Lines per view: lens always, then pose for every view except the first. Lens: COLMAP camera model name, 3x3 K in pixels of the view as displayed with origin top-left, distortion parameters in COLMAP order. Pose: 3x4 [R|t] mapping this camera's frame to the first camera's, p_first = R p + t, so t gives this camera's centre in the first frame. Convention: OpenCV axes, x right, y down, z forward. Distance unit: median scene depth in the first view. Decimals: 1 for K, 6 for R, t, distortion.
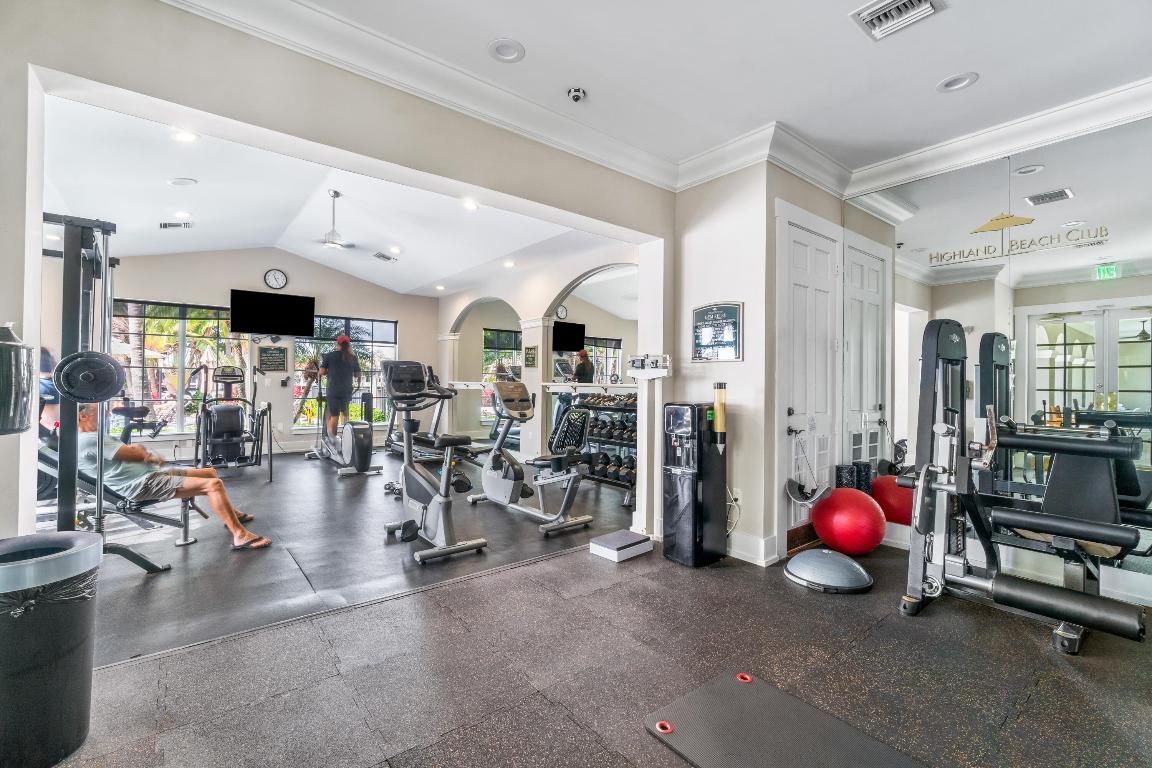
lens RADIAL K [[501.5, 0, 576.0], [0, 501.5, 384.0], [0, 0, 1]] dist [-0.000647, -0.000058]
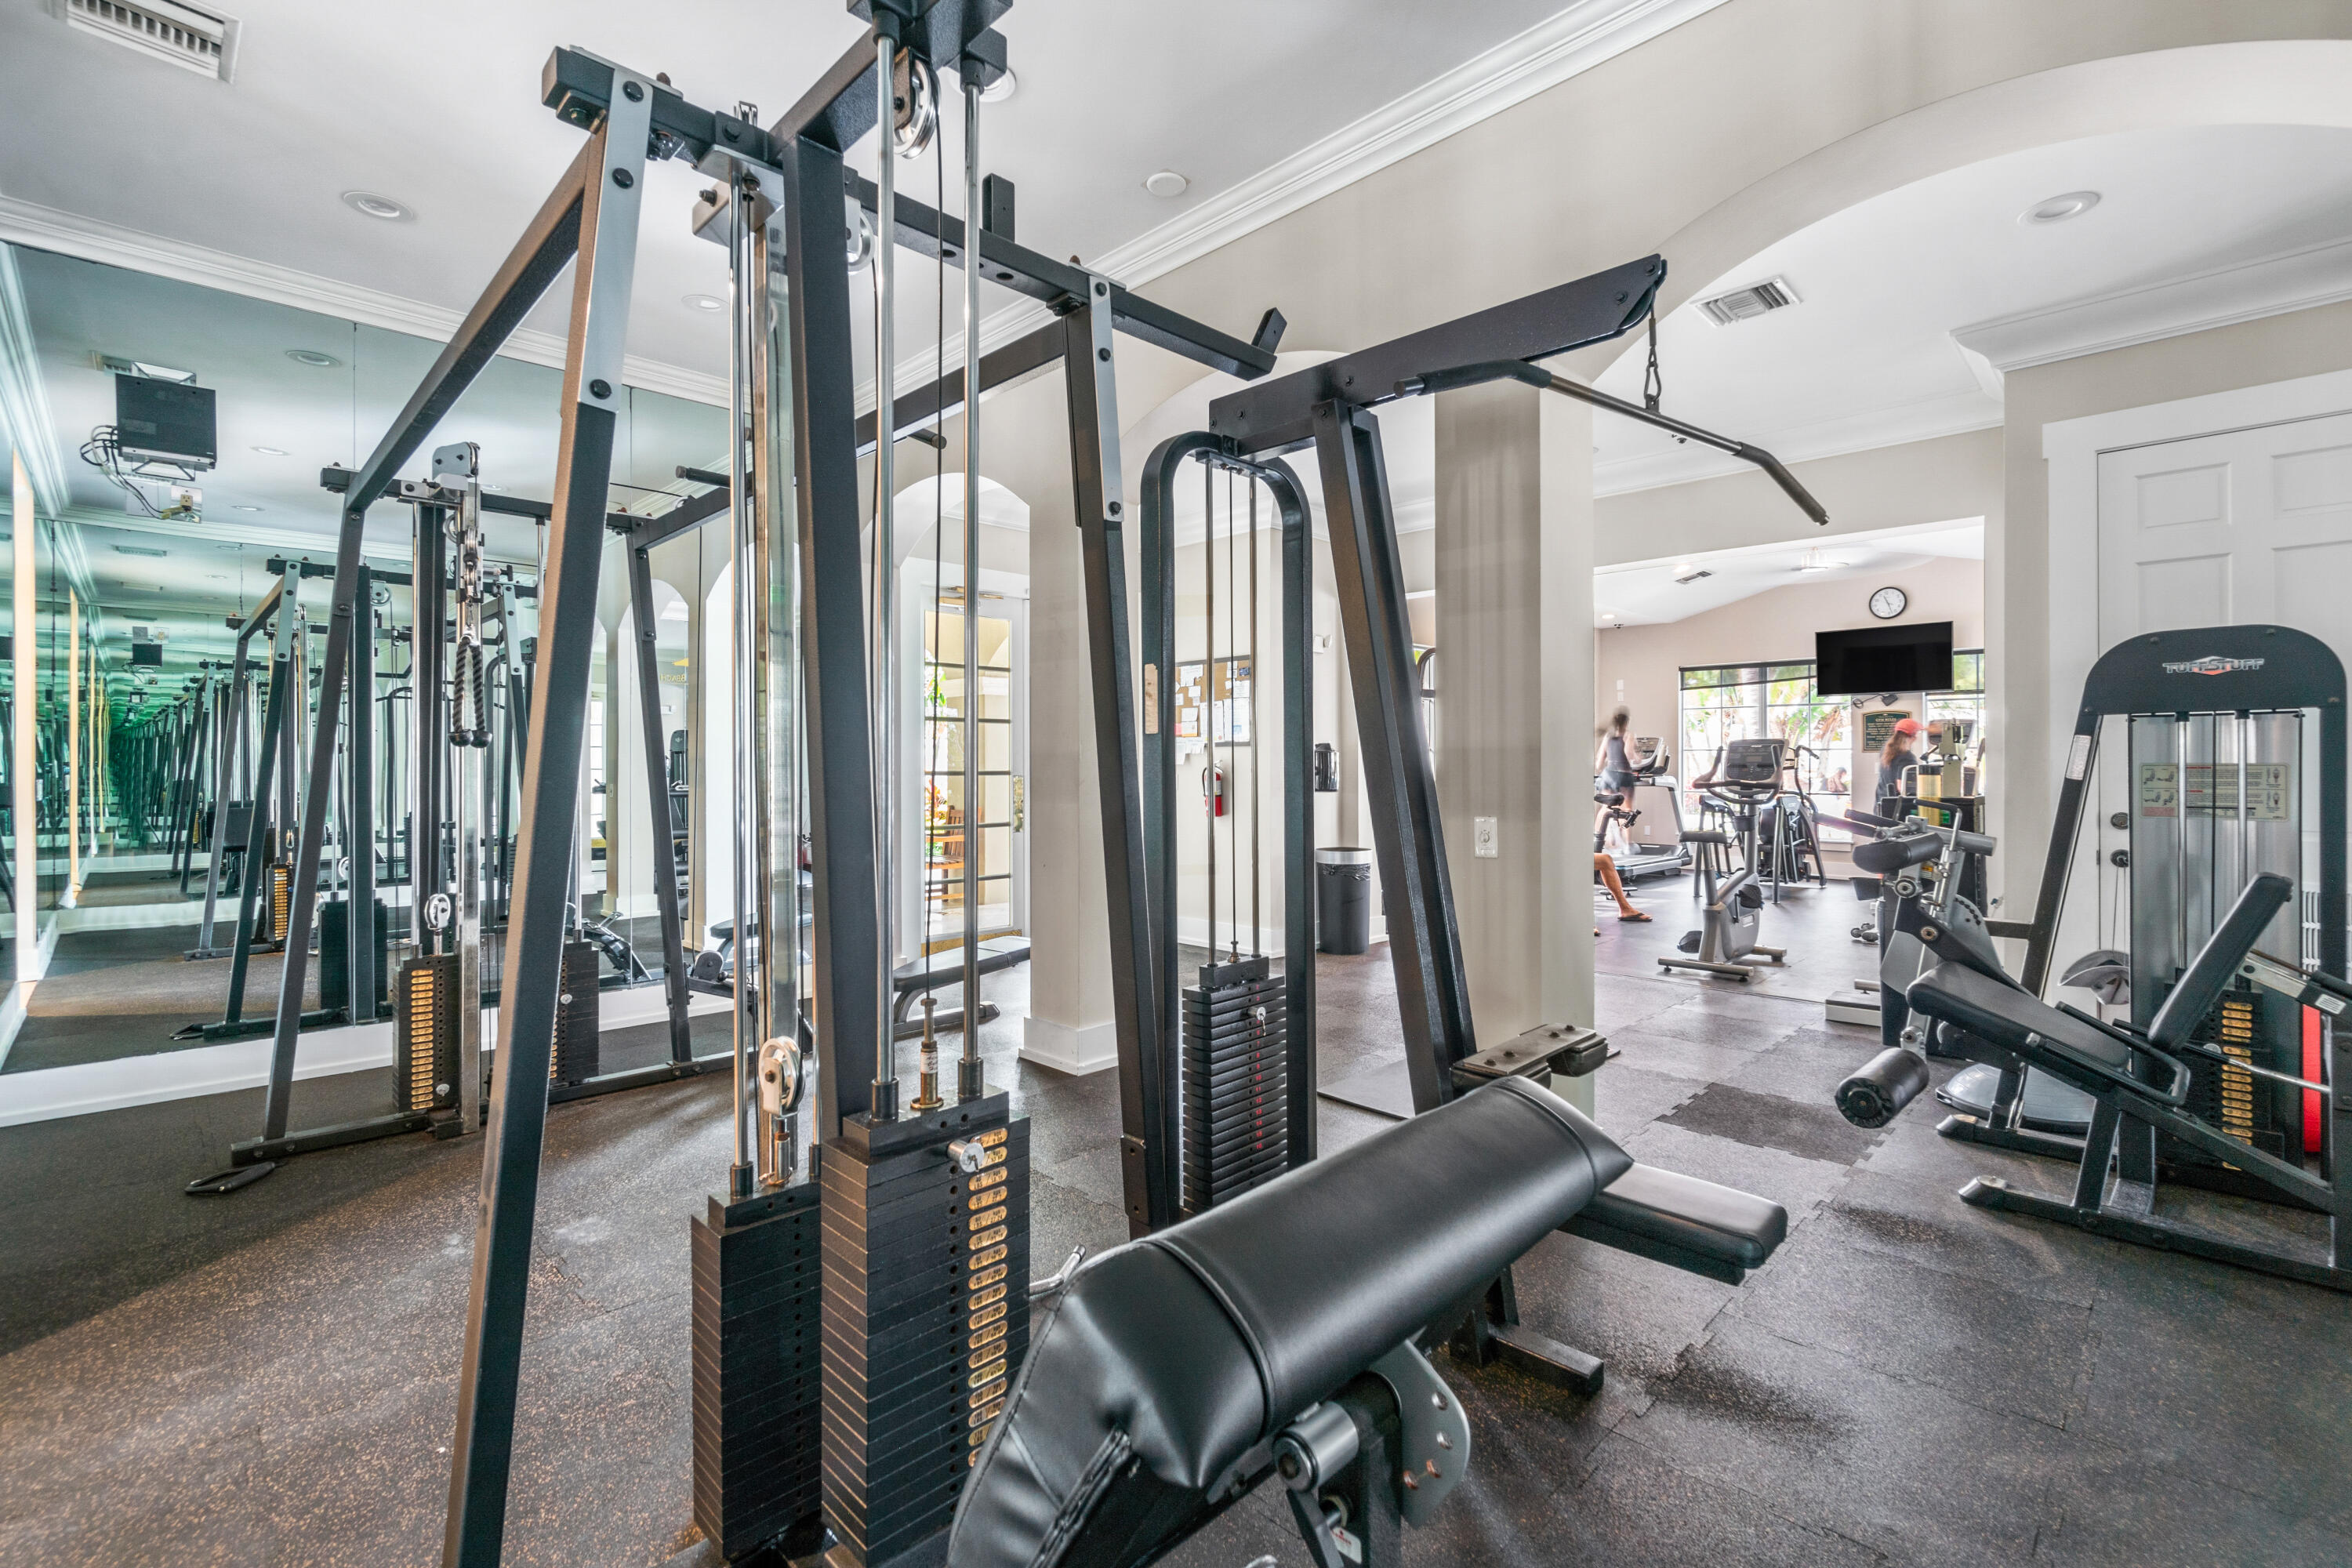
lens RADIAL K [[1023.9, 0, 1176.0], [0, 1023.9, 784.0], [0, 0, 1]] dist [-0.000647, -0.000058]
pose [[0.117772, 0.007960, -0.993009, 0.568256], [-0.002772, 0.999967, 0.007687, 0.008423], [0.993037, 0.001847, 0.117790, -0.025056]]
